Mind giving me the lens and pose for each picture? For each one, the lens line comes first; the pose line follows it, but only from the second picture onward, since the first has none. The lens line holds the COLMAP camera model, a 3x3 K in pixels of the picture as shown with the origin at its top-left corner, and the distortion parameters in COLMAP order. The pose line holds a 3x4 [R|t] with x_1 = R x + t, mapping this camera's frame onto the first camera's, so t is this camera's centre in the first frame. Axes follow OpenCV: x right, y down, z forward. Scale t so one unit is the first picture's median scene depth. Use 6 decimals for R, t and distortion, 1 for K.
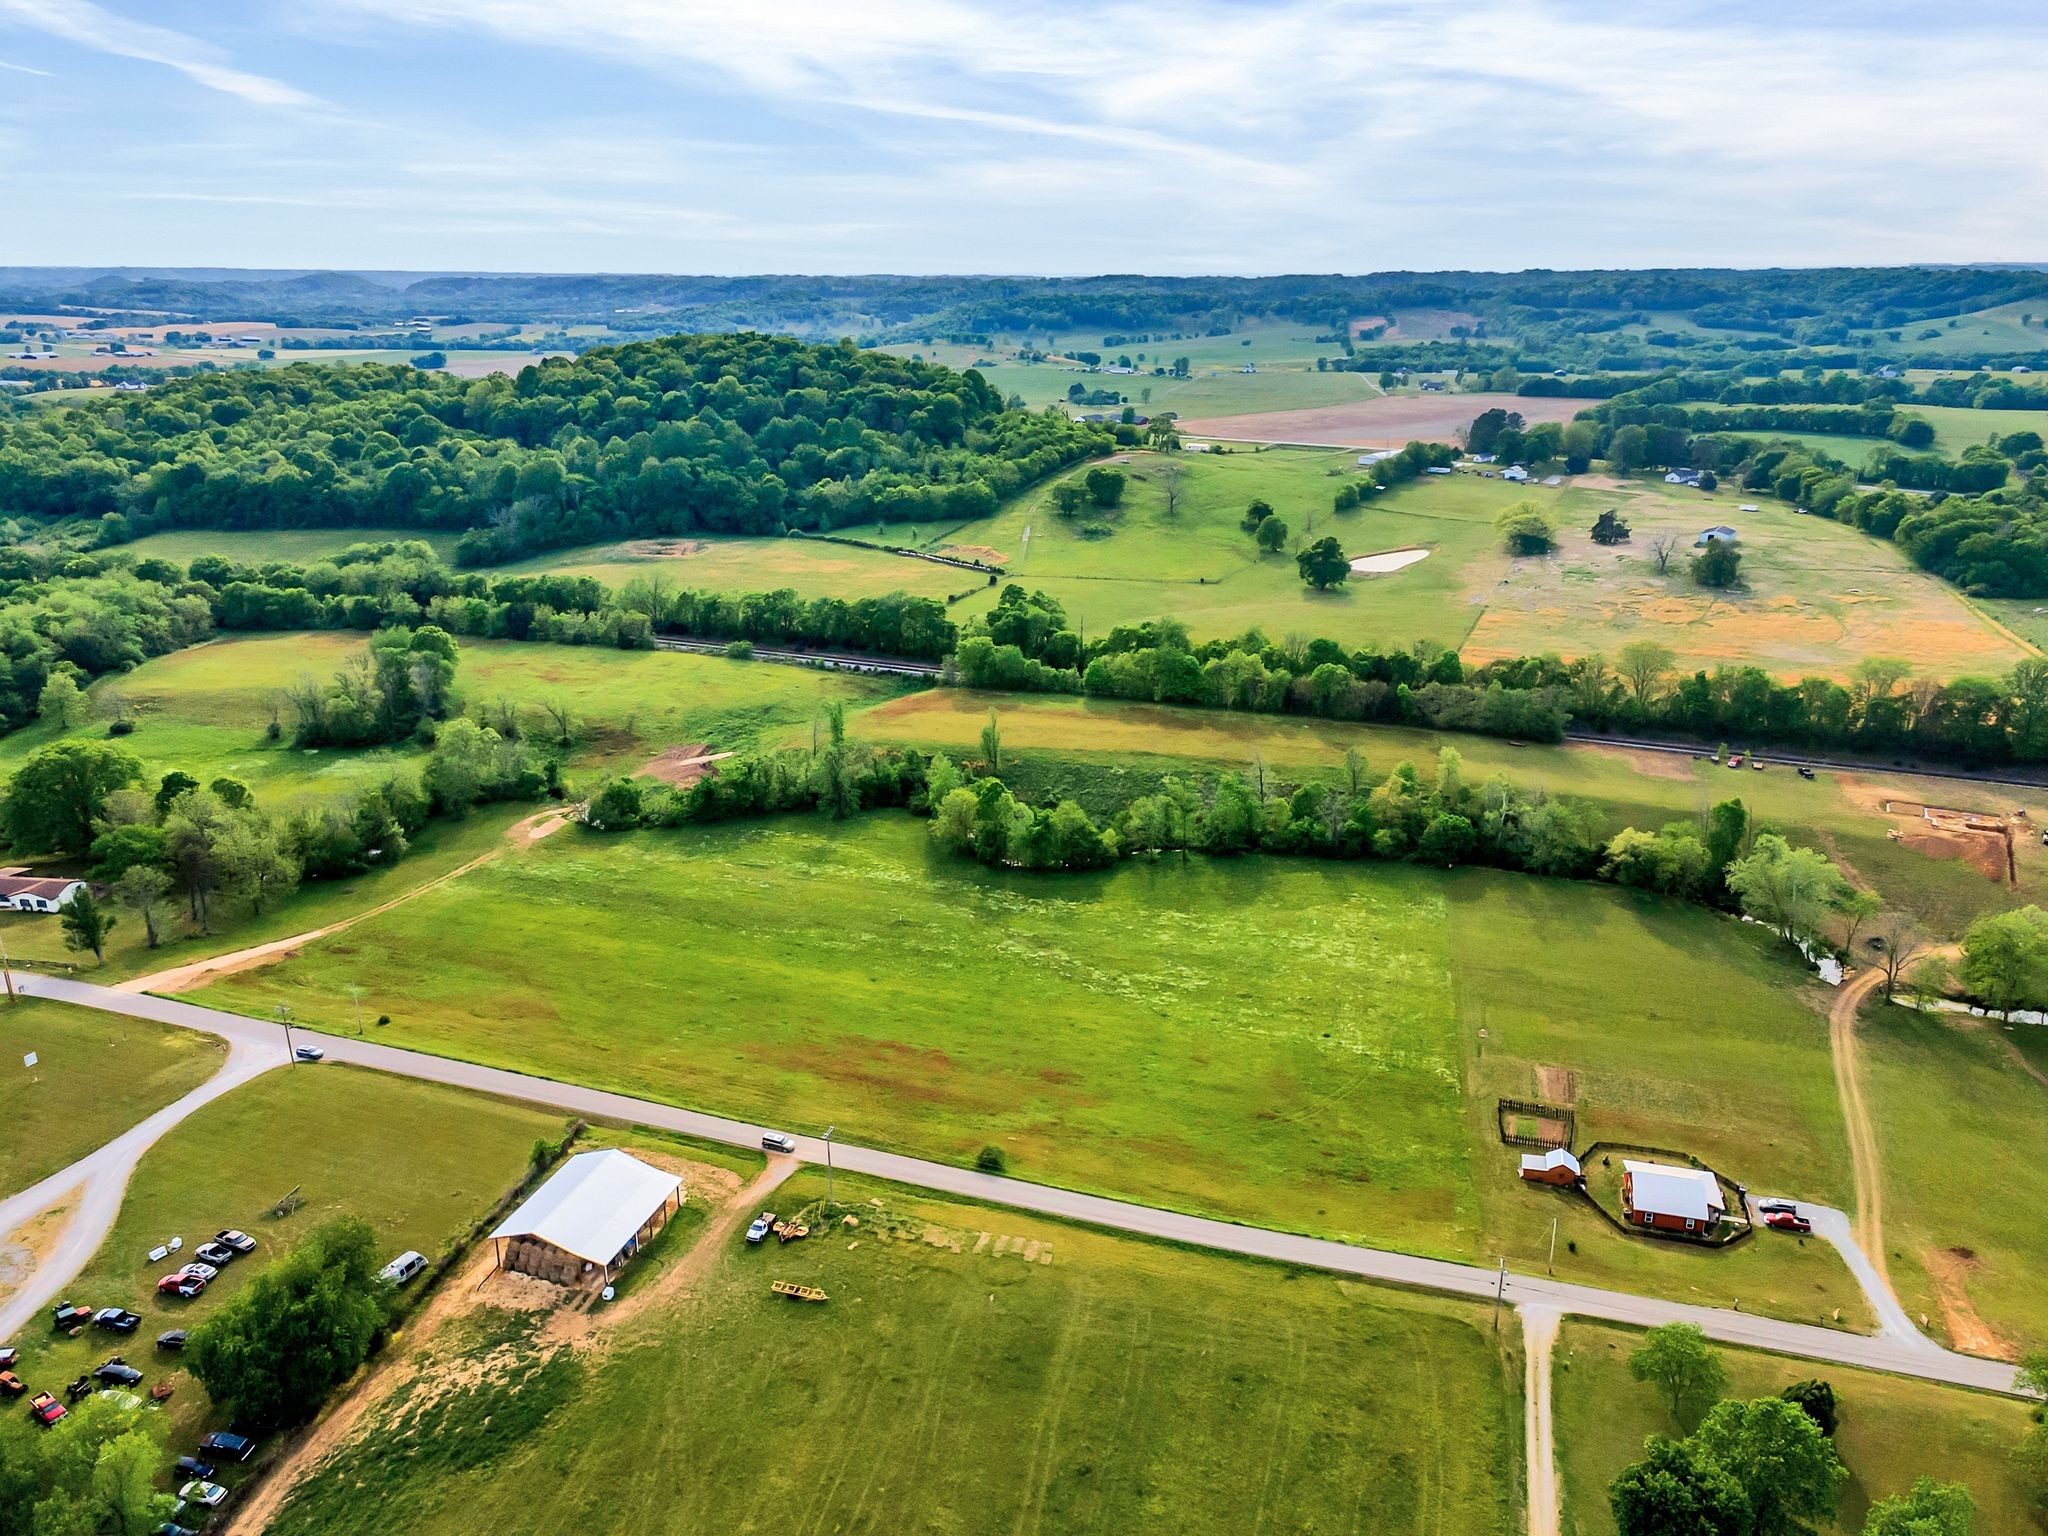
lens RADIAL K [[1475.9, 0, 1028.3], [0, 1475.9, 803.5], [0, 0, 1]] dist [0.040953, 0.008660]
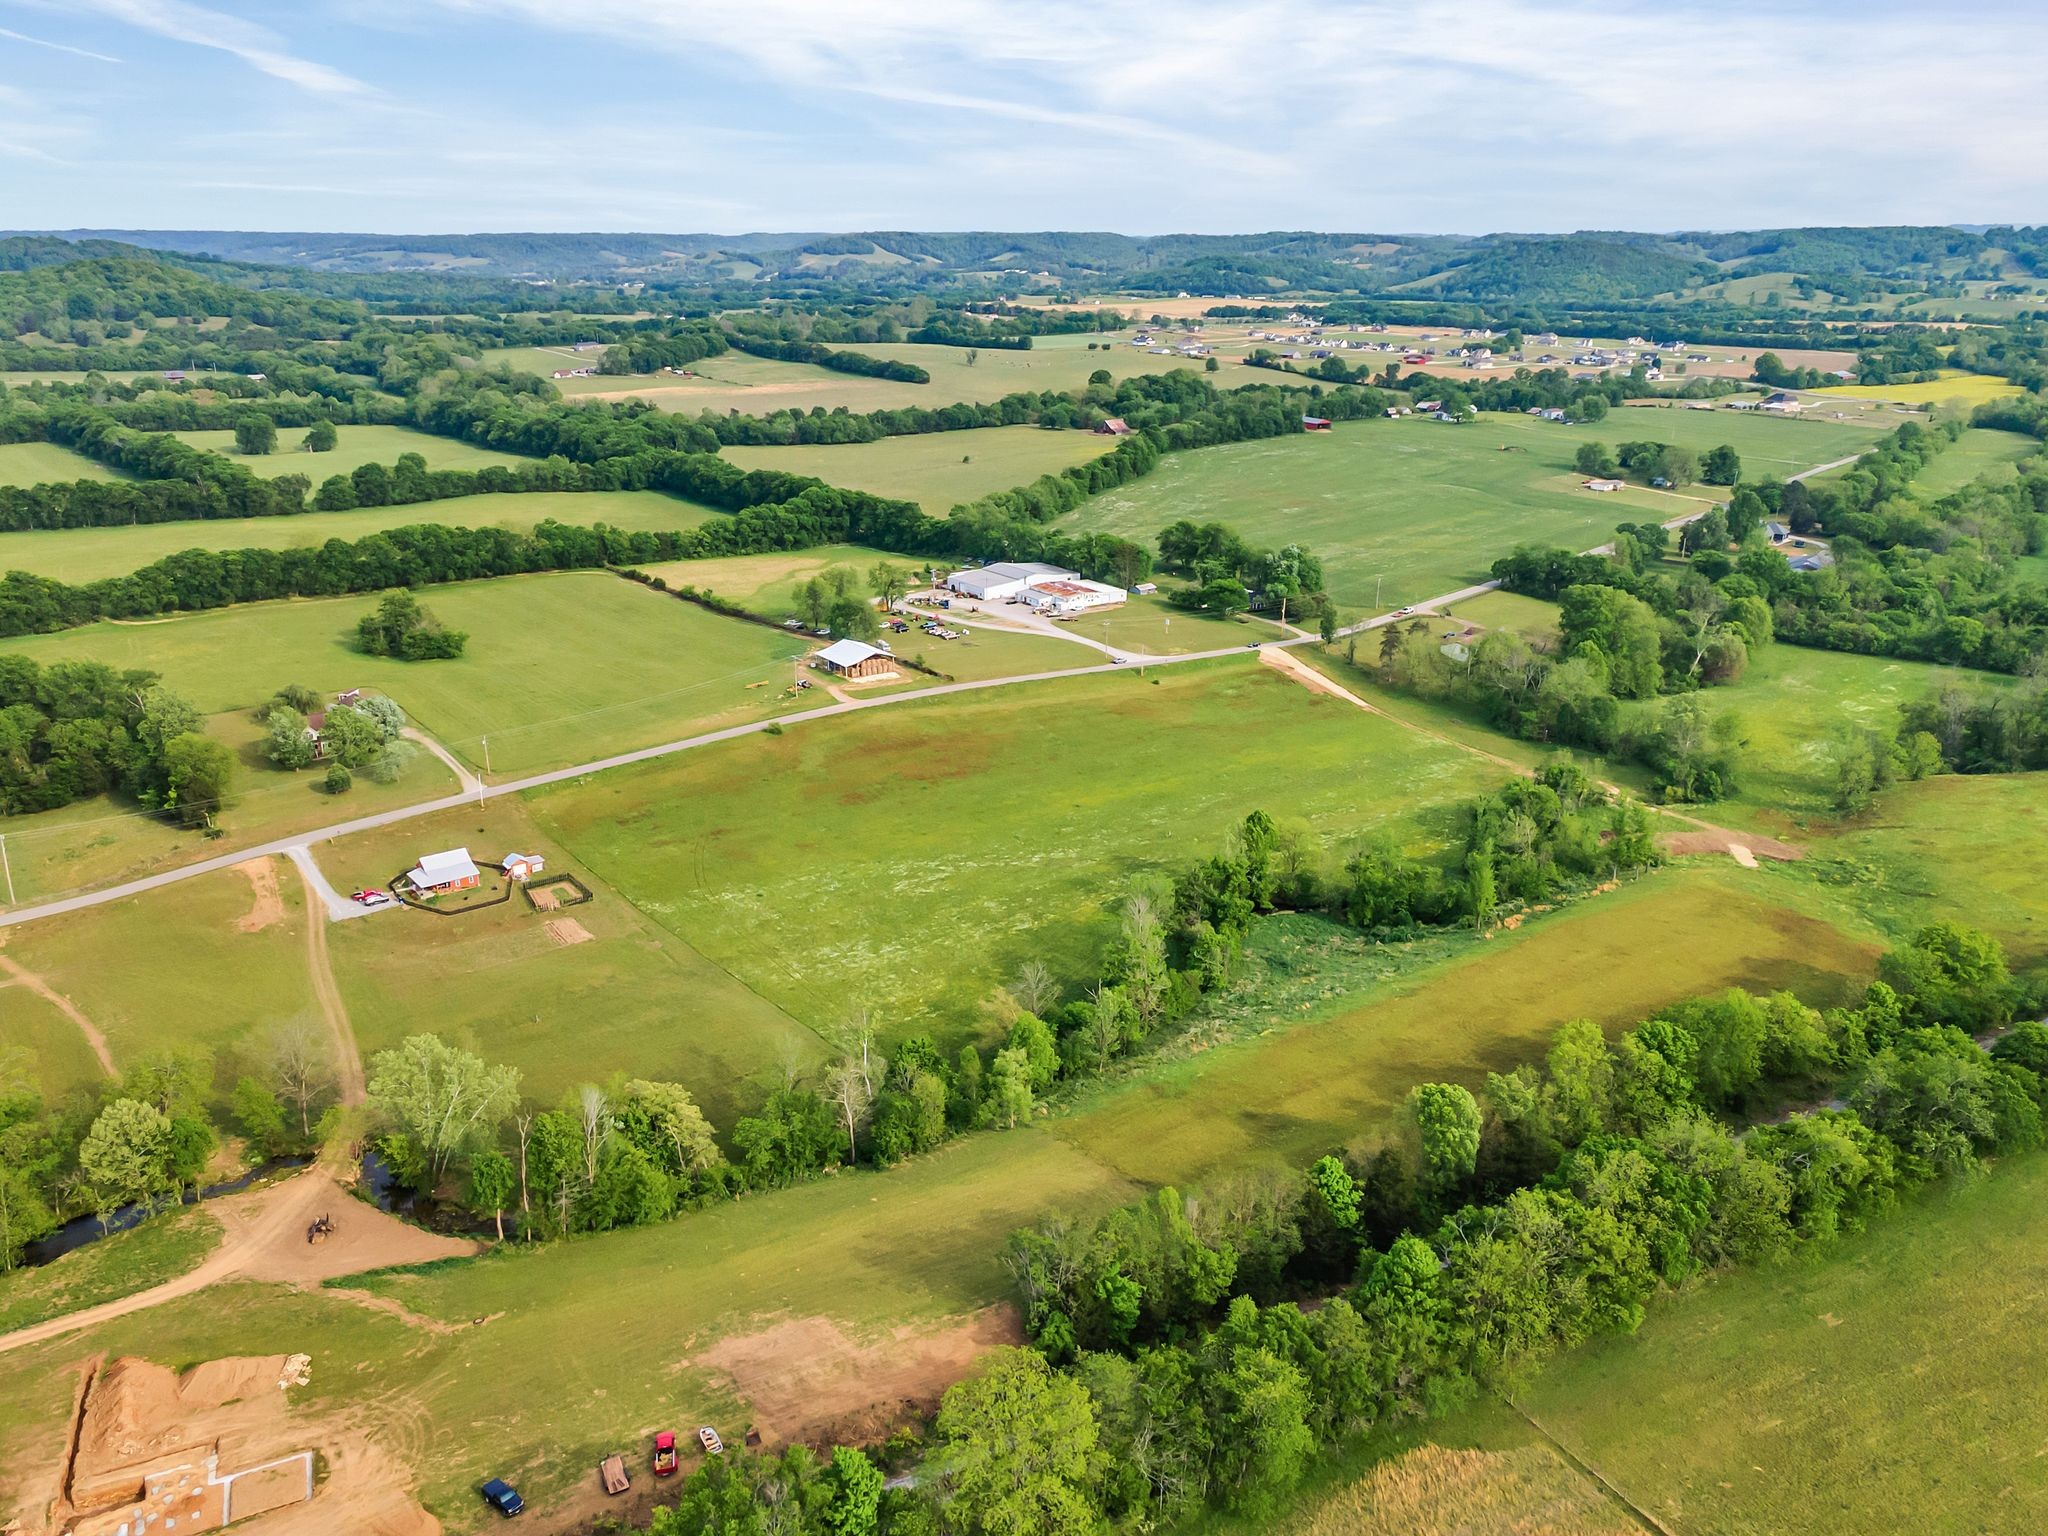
lens RADIAL K [[1563.7, 0, 1024.0], [0, 1563.7, 768.0], [0, 0, 1]] dist [0.025066, 0.041883]
pose [[-0.609106, 0.260620, -0.749044, 0.644321], [-0.263360, 0.824404, 0.500999, -0.397233], [0.748085, 0.502430, -0.433512, 1.087030]]
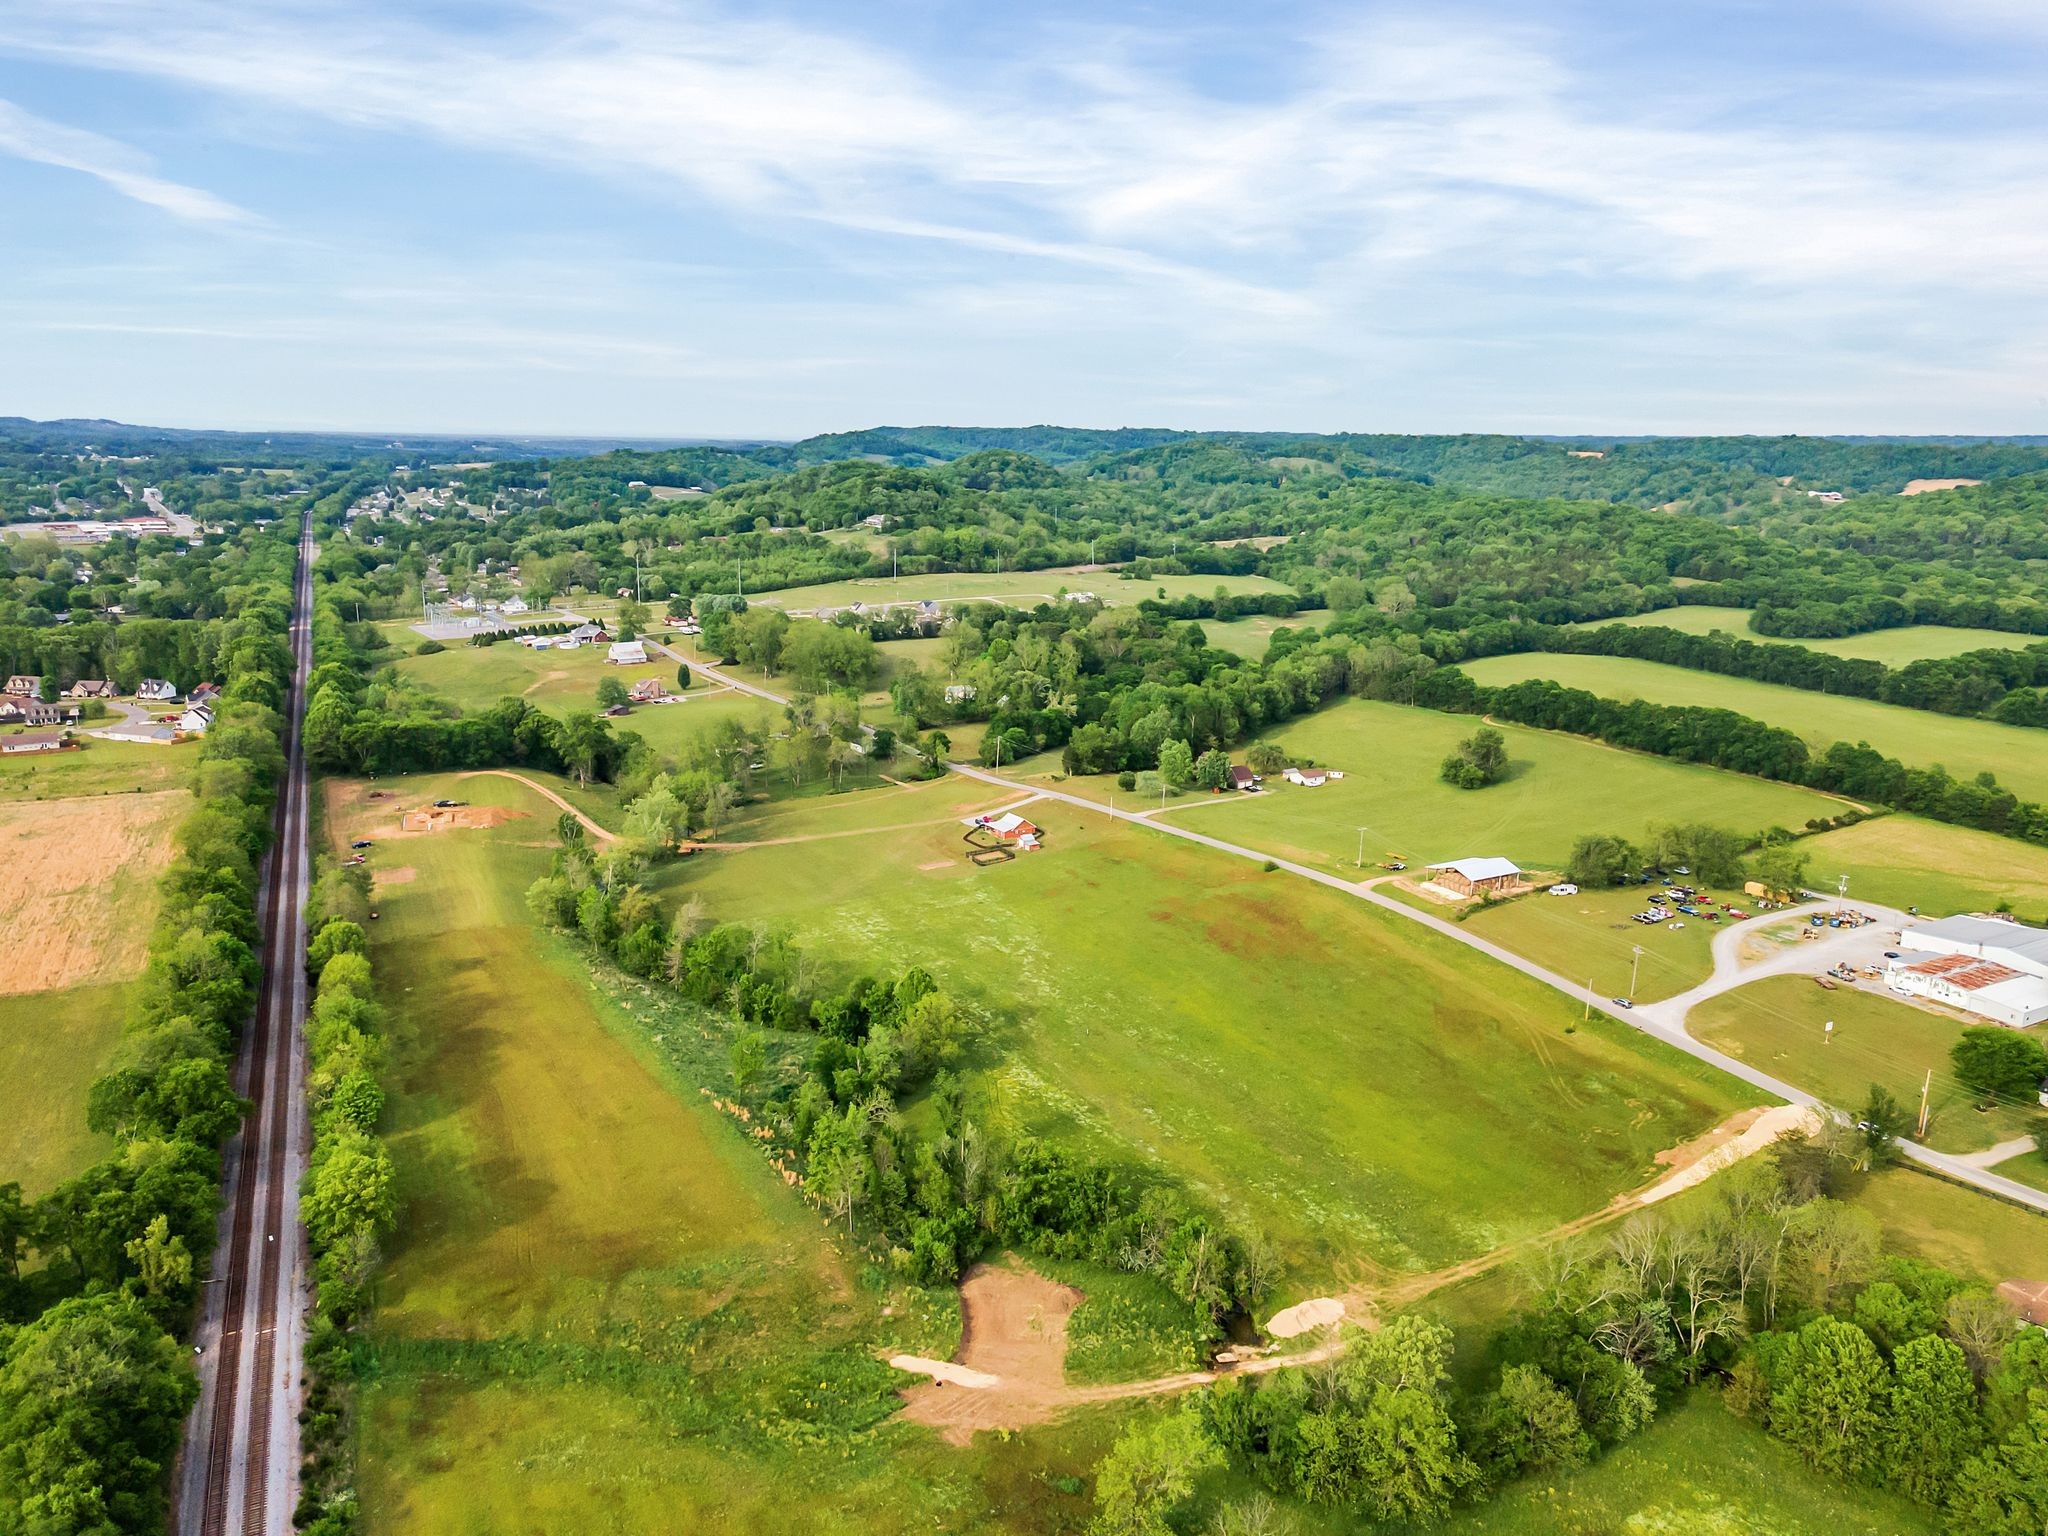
lens RADIAL K [[1475.9, 0, 1028.3], [0, 1475.9, 803.5], [0, 0, 1]] dist [0.040953, 0.008660]
pose [[-0.744671, -0.173239, 0.644557, -0.548038], [0.214116, 0.852676, 0.476548, -0.443343], [-0.632155, 0.492881, -0.597870, 1.227480]]
